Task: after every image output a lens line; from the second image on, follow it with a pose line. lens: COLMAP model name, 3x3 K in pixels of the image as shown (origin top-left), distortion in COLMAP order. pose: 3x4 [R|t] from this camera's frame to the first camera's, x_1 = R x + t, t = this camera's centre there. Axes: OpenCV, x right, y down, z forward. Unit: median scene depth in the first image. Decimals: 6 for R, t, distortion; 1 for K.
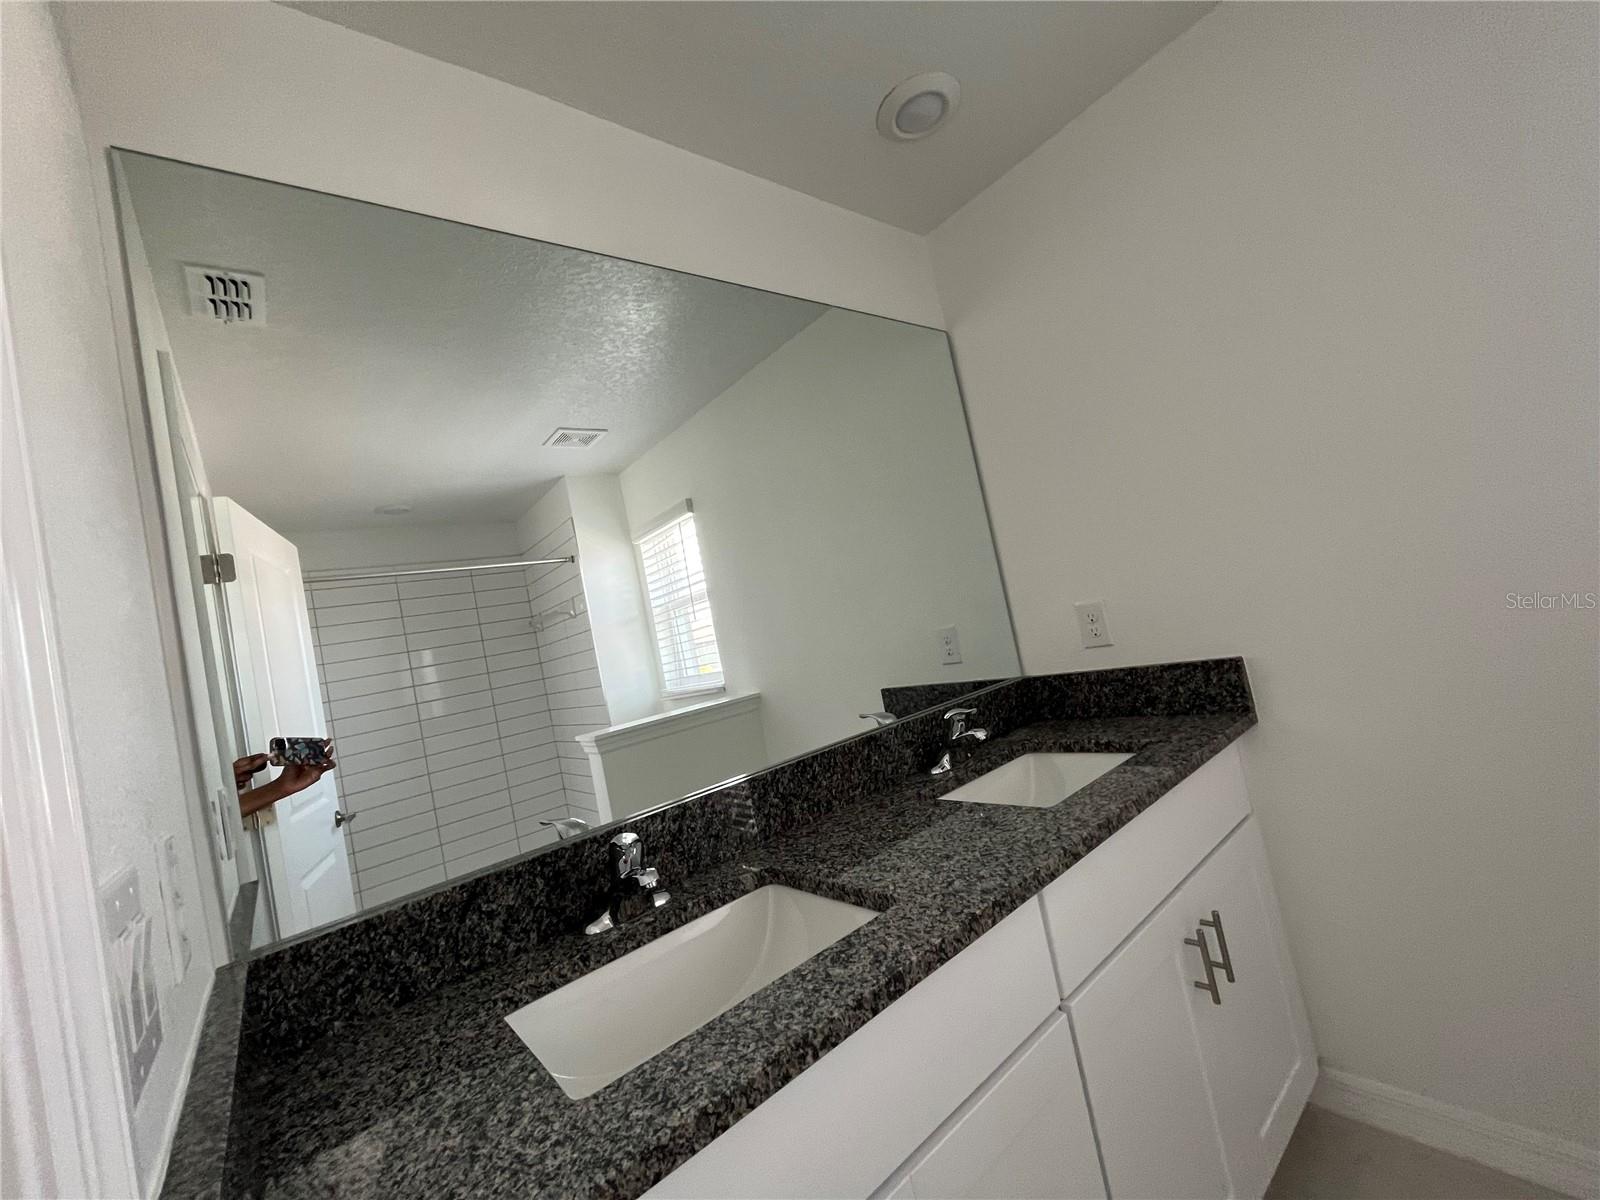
lens RADIAL K [[656.0, 0, 795.2], [0, 656.0, 602.9], [0, 0, 1]] dist [-0.001630, -0.000626]
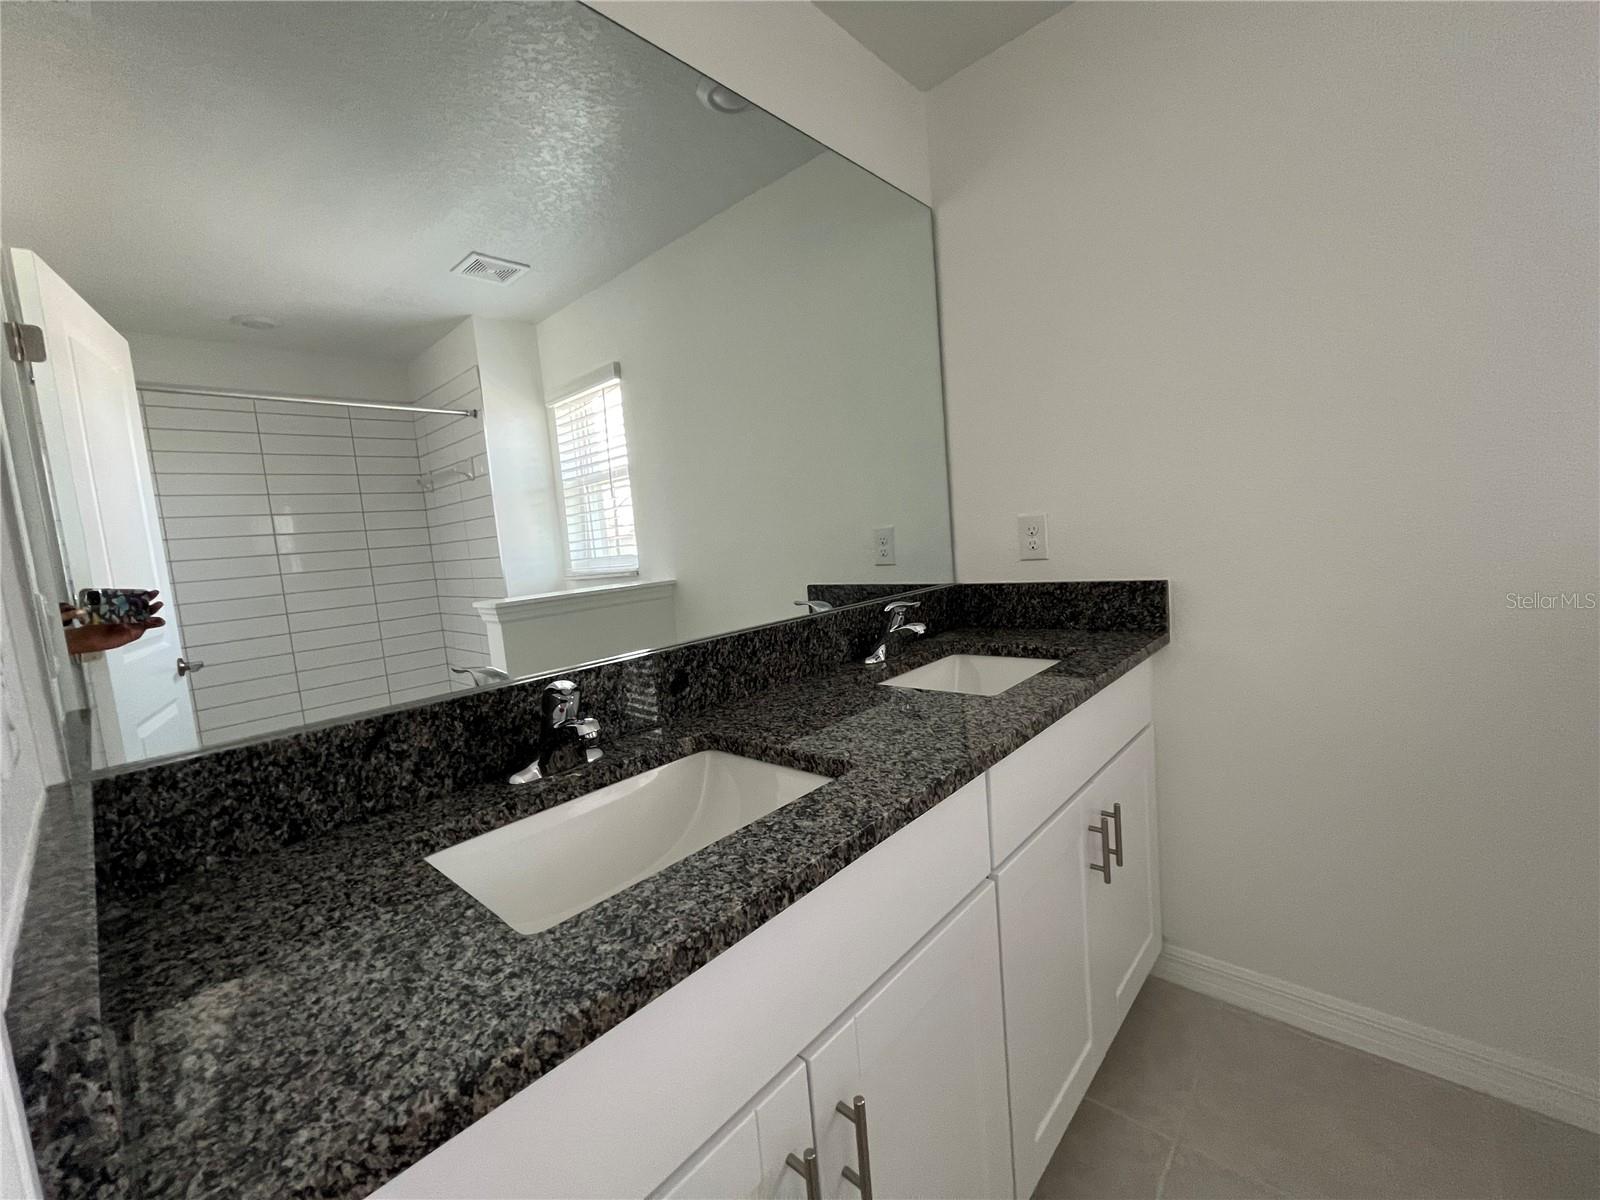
lens RADIAL K [[656.0, 0, 795.2], [0, 656.0, 602.9], [0, 0, 1]] dist [-0.001630, -0.000626]
pose [[0.981647, 0.103730, 0.160029, -0.088184], [-0.123857, 0.984847, 0.121387, 0.084405], [-0.145013, -0.138980, 0.979620, 0.071172]]
